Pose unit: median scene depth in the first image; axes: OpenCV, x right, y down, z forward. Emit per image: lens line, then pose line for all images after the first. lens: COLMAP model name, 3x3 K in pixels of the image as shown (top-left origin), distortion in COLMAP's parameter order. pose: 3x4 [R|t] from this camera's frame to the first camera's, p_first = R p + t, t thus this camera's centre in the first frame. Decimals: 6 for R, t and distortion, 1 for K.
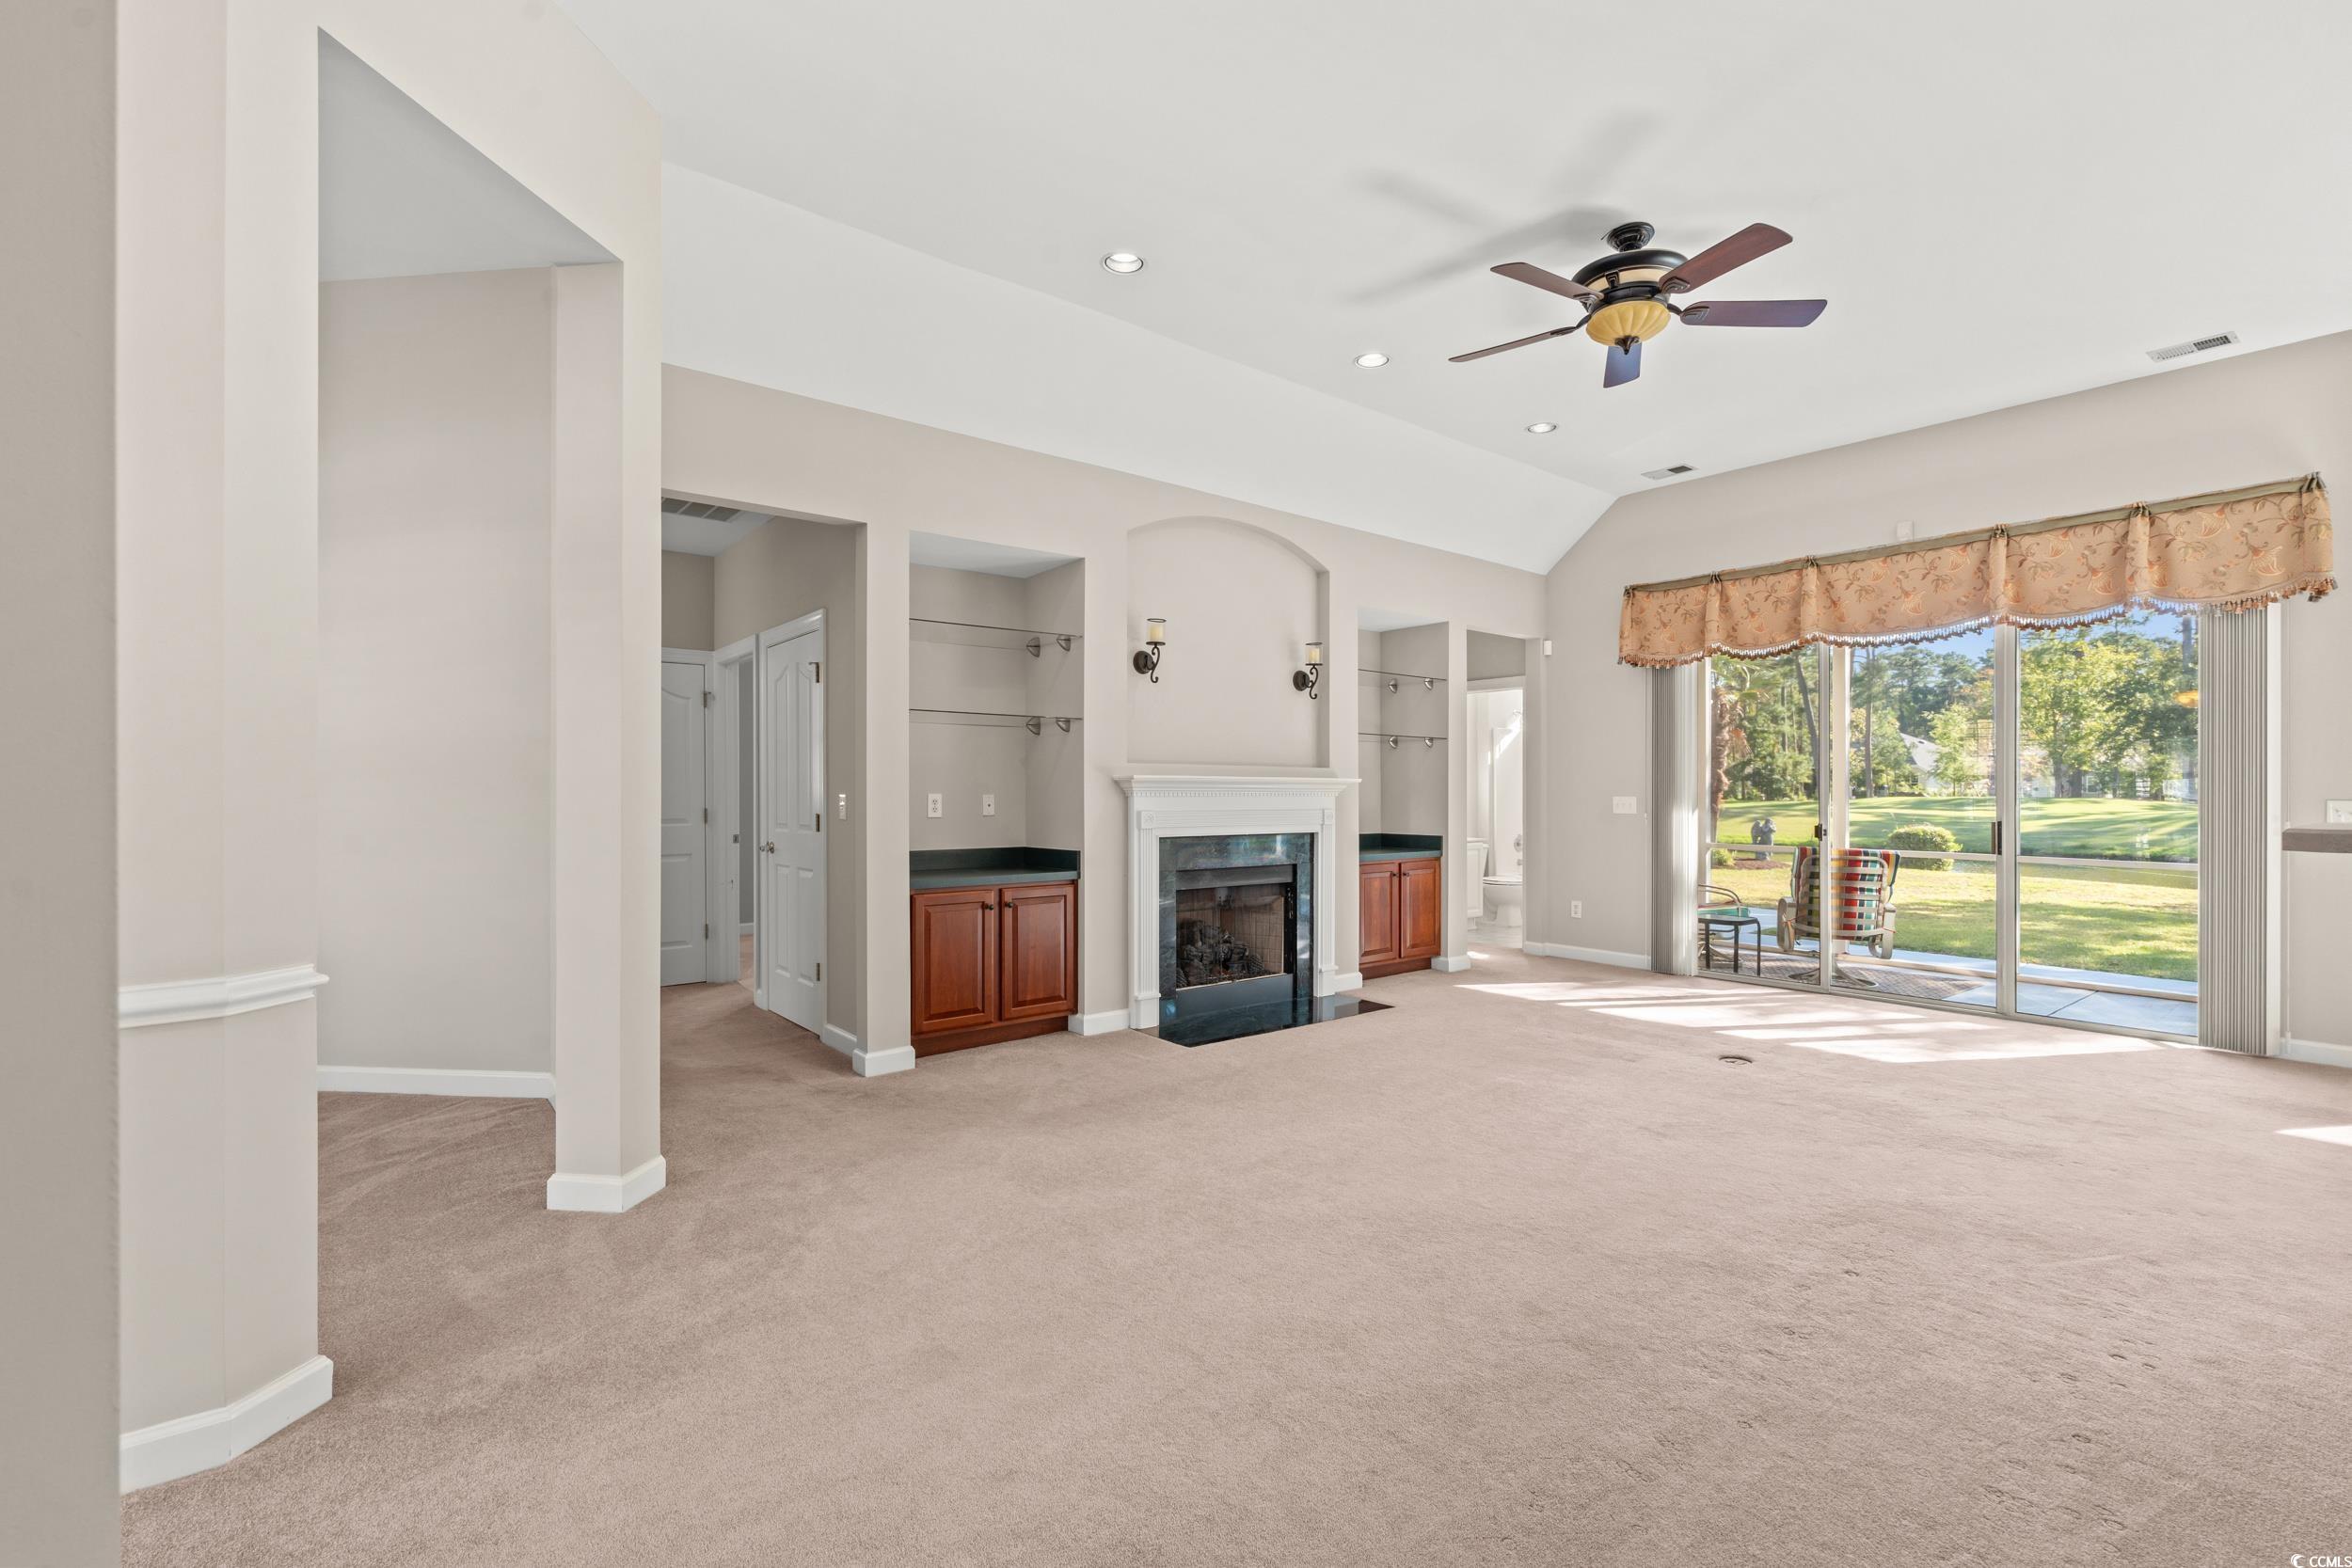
lens RADIAL K [[1030.1, 0, 1176.0], [0, 1030.1, 784.0], [0, 0, 1]] dist [-0.001584, -0.000464]
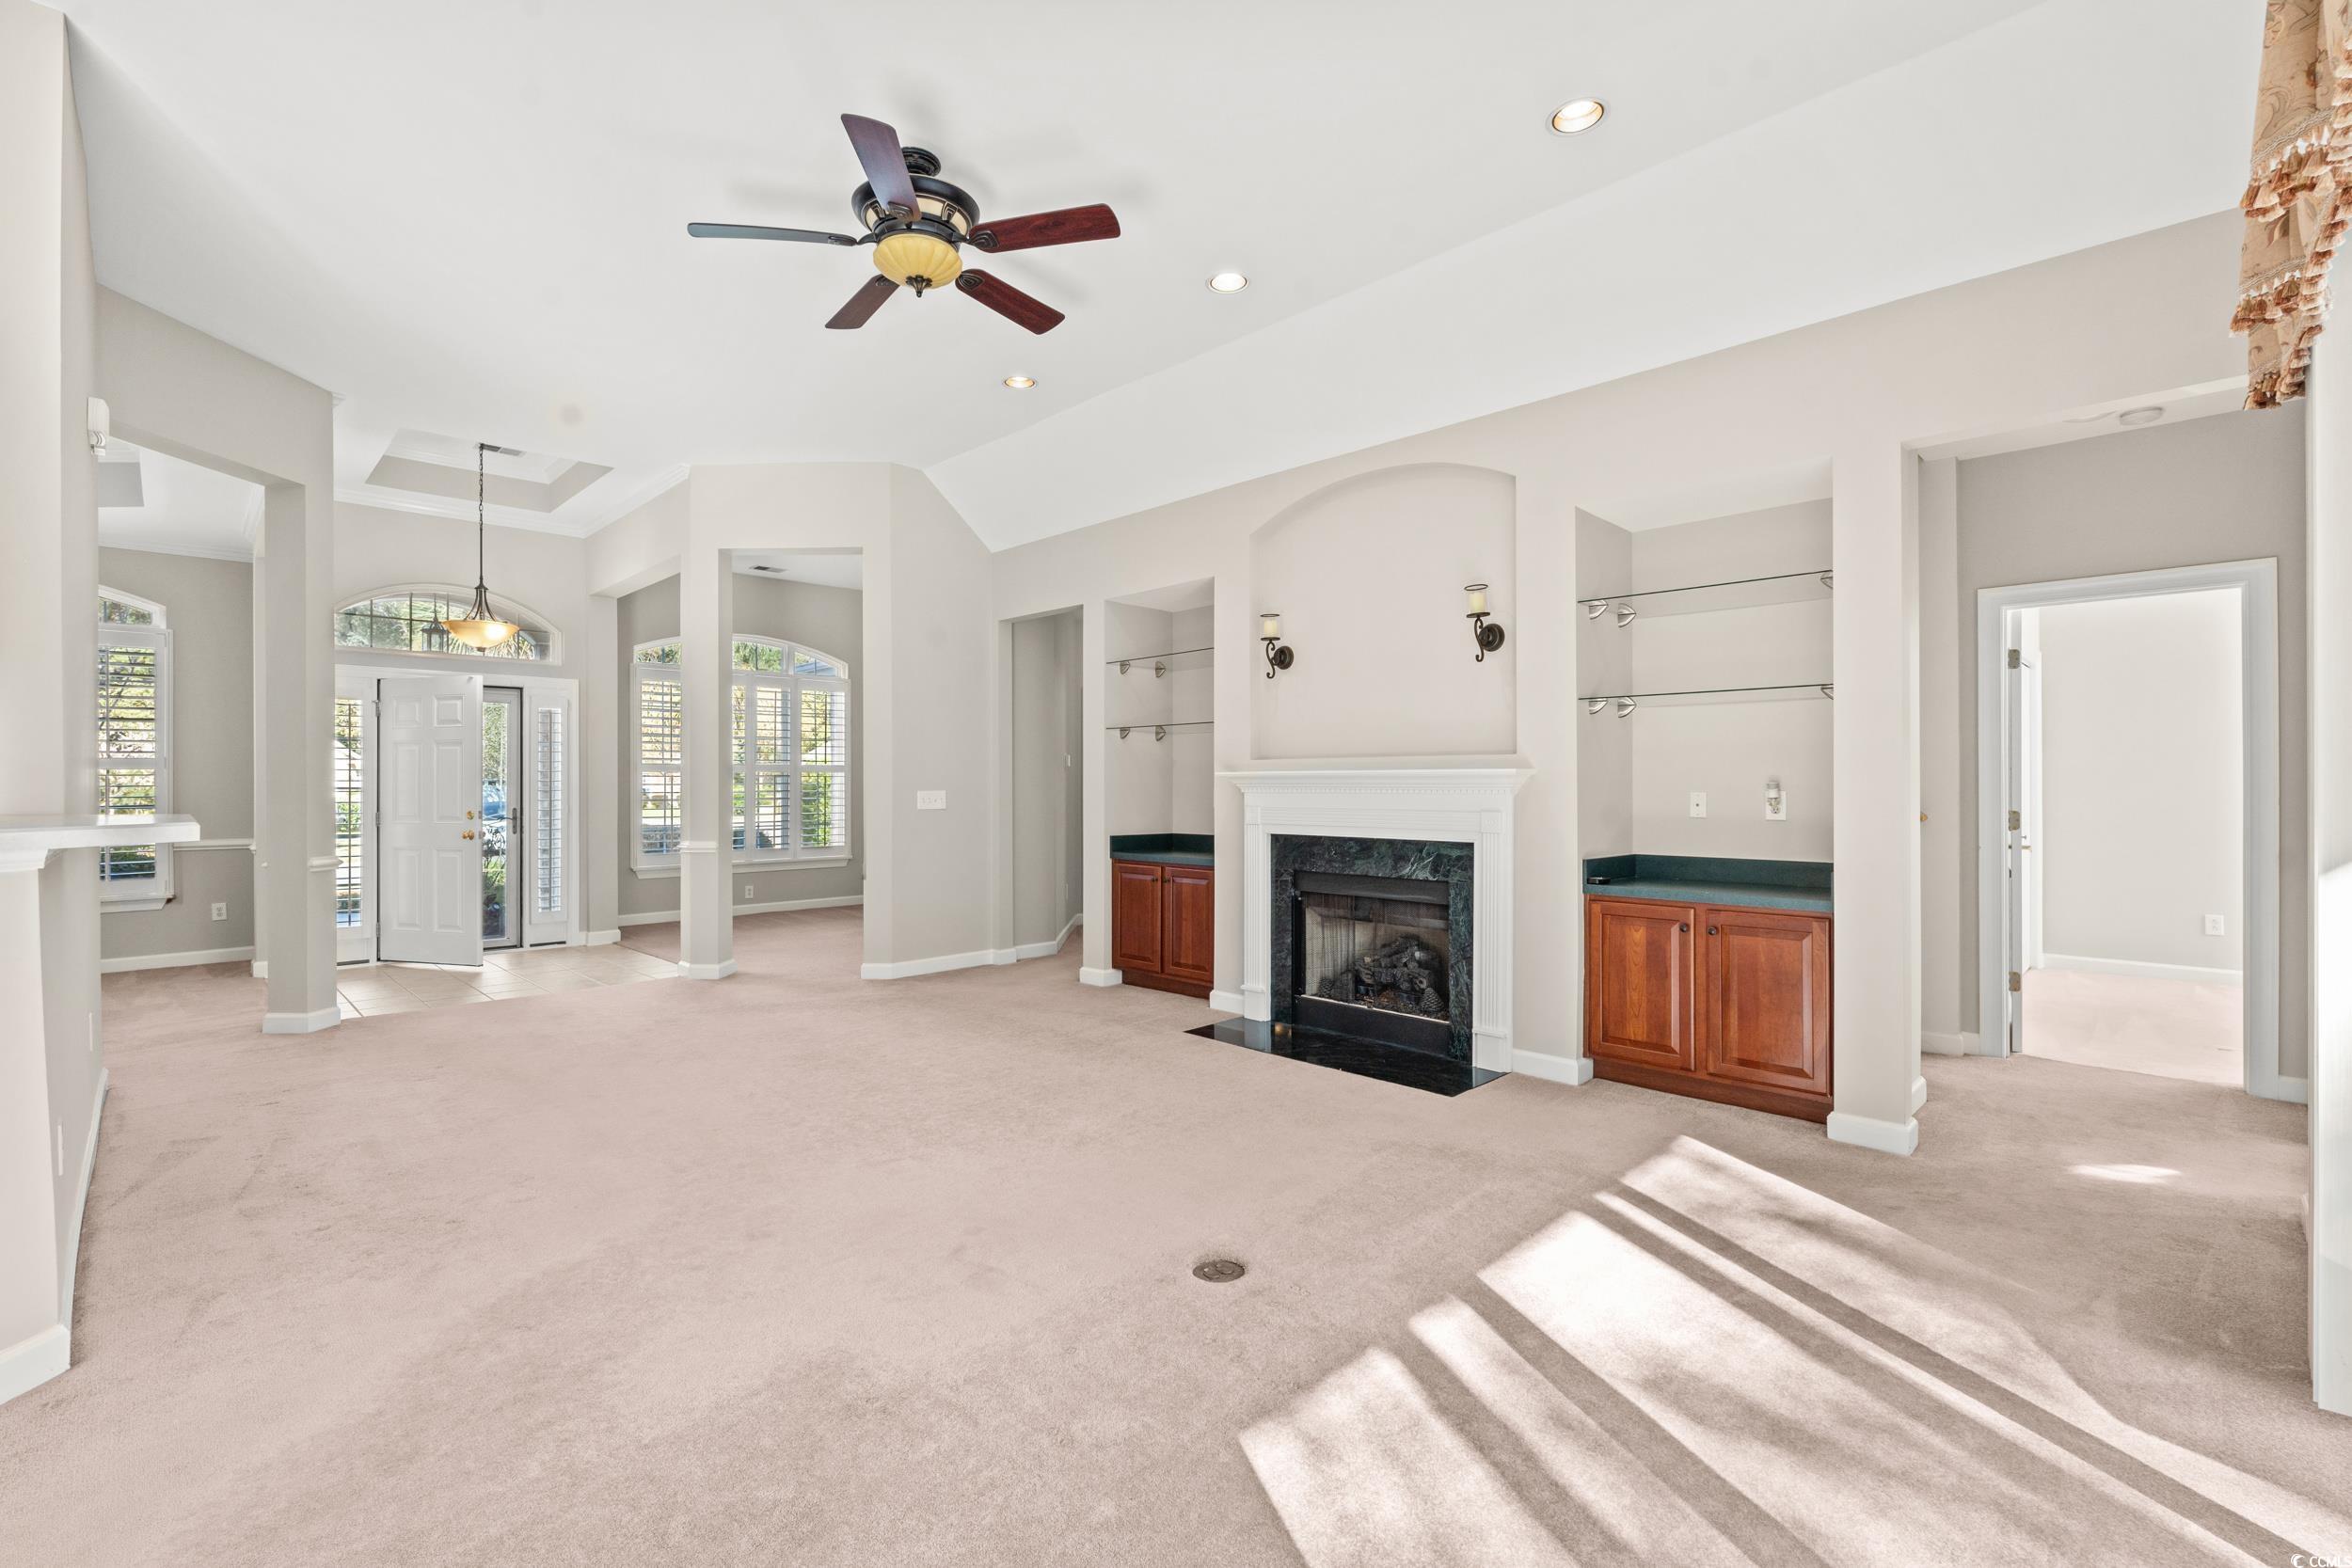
lens RADIAL K [[1030.1, 0, 1176.0], [0, 1030.1, 784.0], [0, 0, 1]] dist [-0.001584, -0.000464]
pose [[0.109108, -0.008804, -0.993991, 1.011606], [0.006389, 0.999946, -0.008156, 0.011563], [0.994009, -0.005460, 0.109159, 0.841266]]
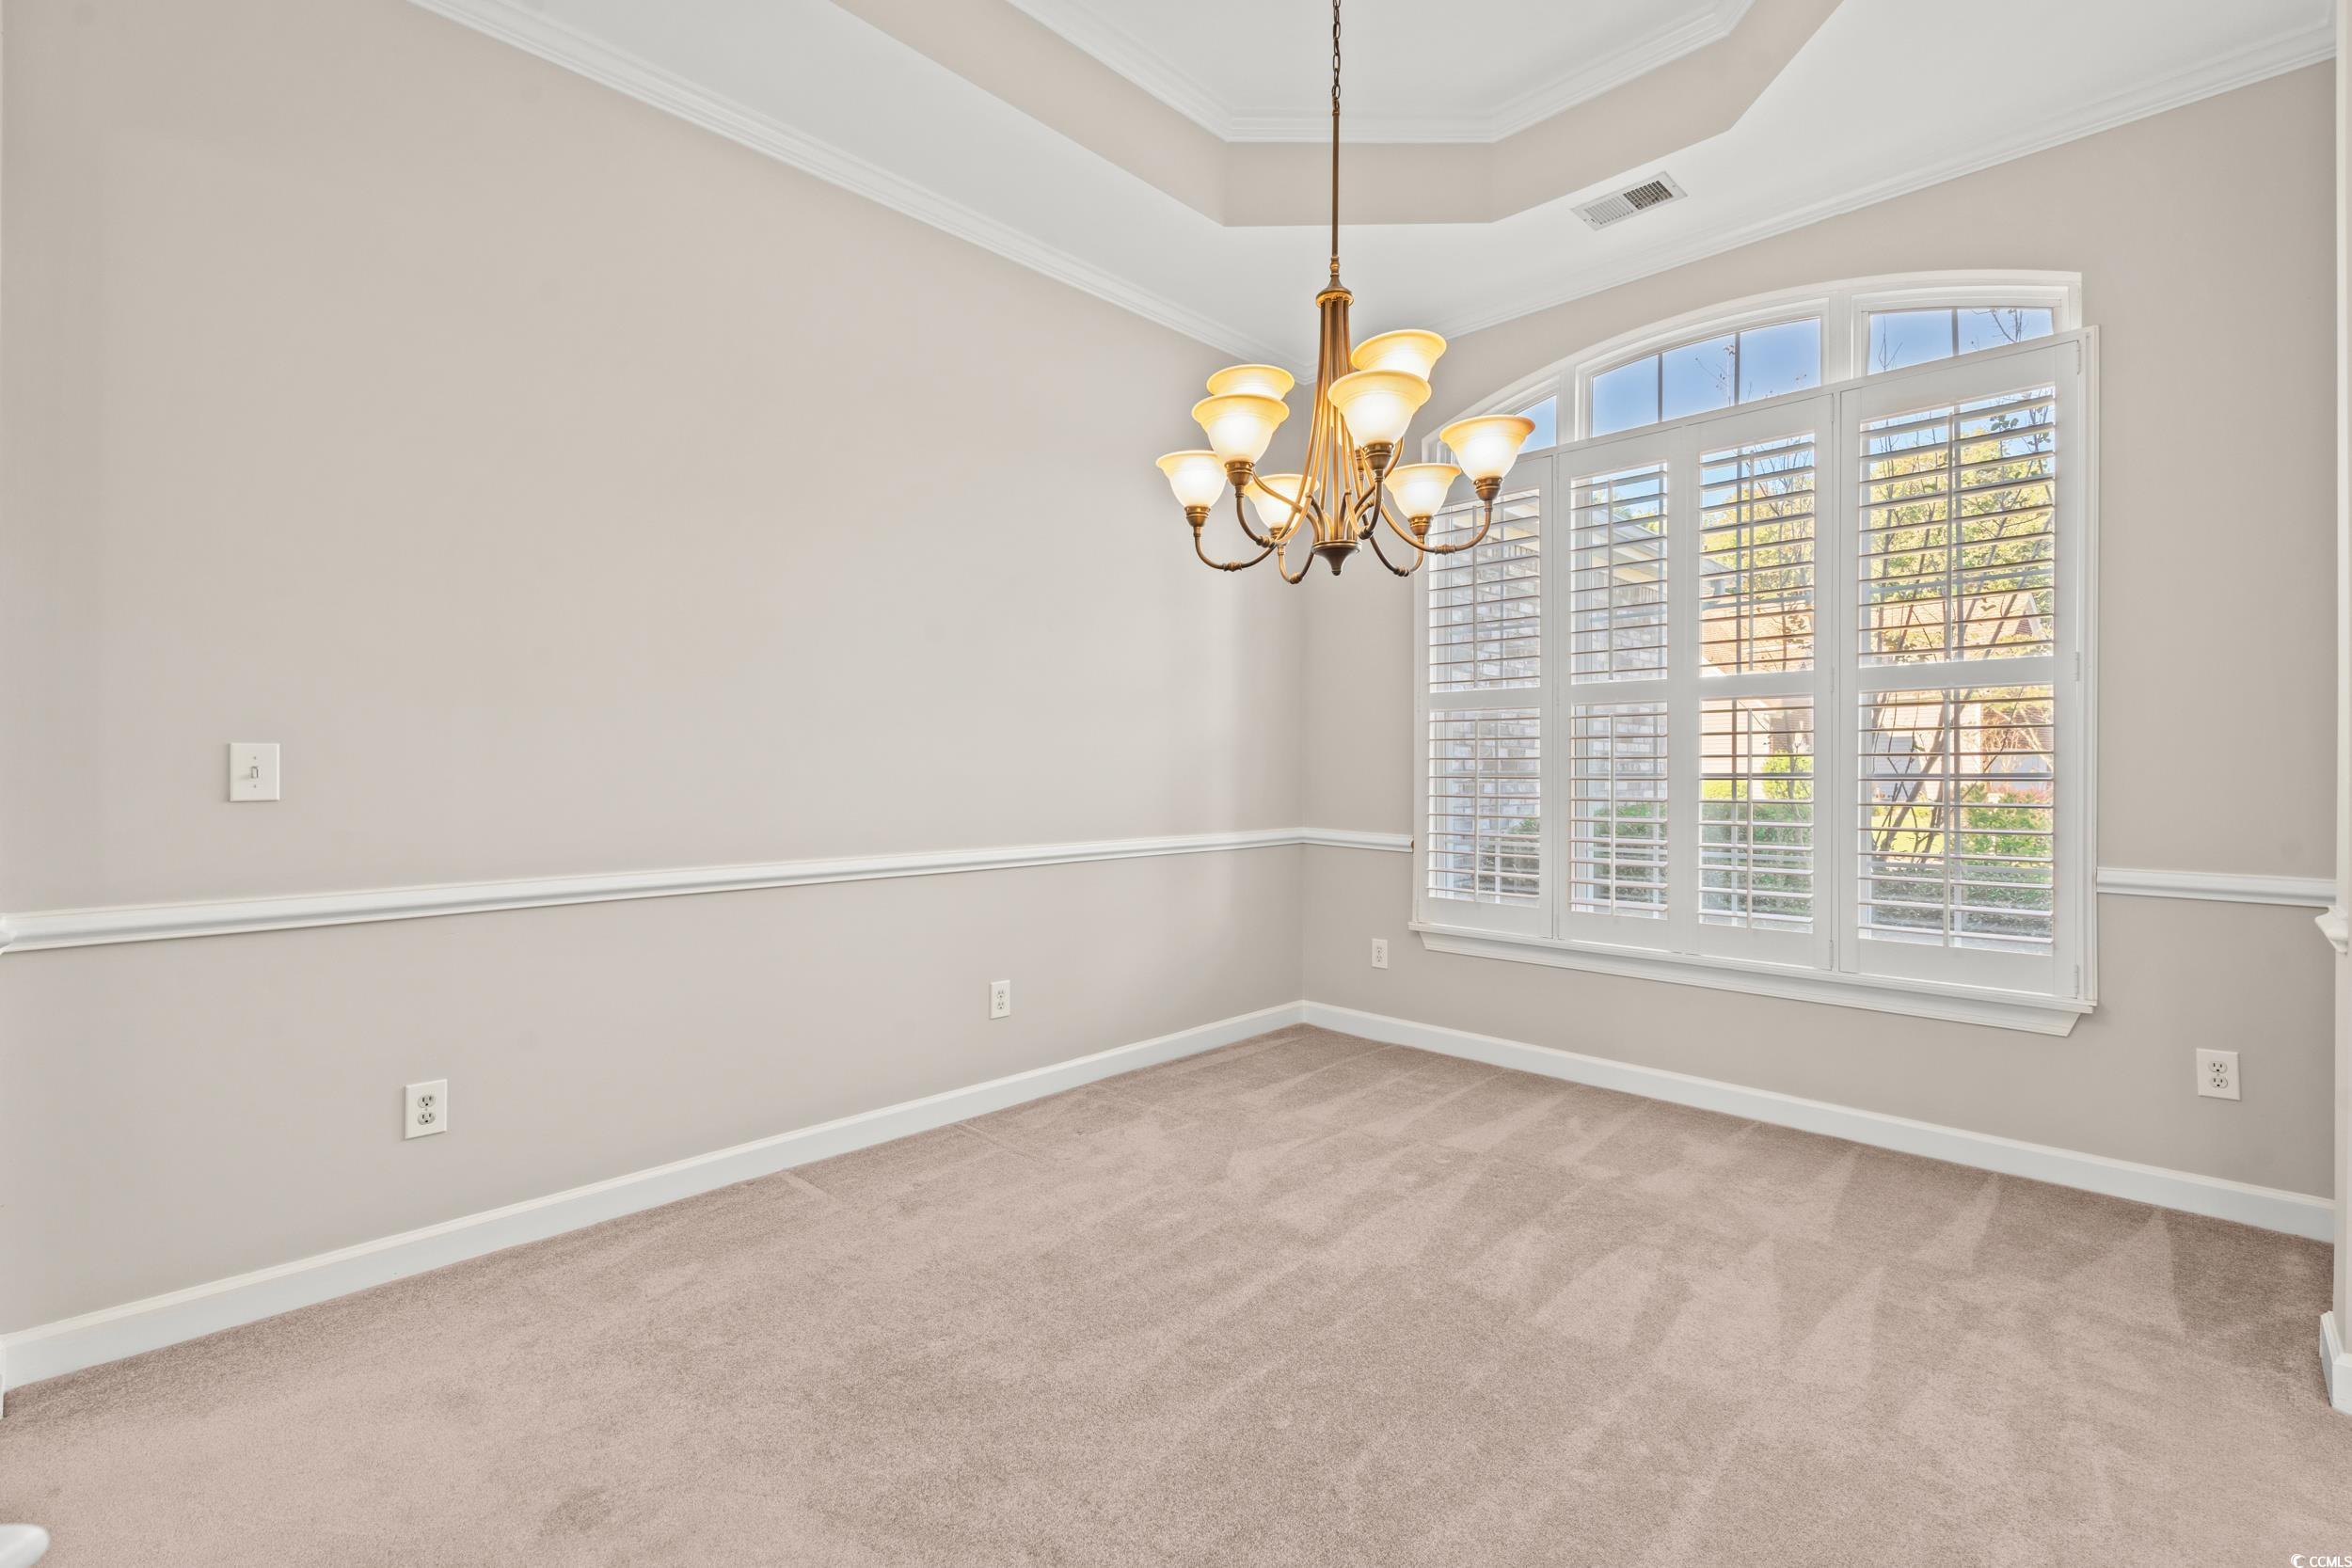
lens RADIAL K [[1009.6, 0, 1176.0], [0, 1009.6, 784.0], [0, 0, 1]] dist [0.000085, -0.000079]
pose [[-0.991513, -0.008764, -0.129709, 0.692859], [-0.010333, 0.999881, 0.011426, 0.015471], [0.129593, 0.012669, -0.991486, 0.603012]]
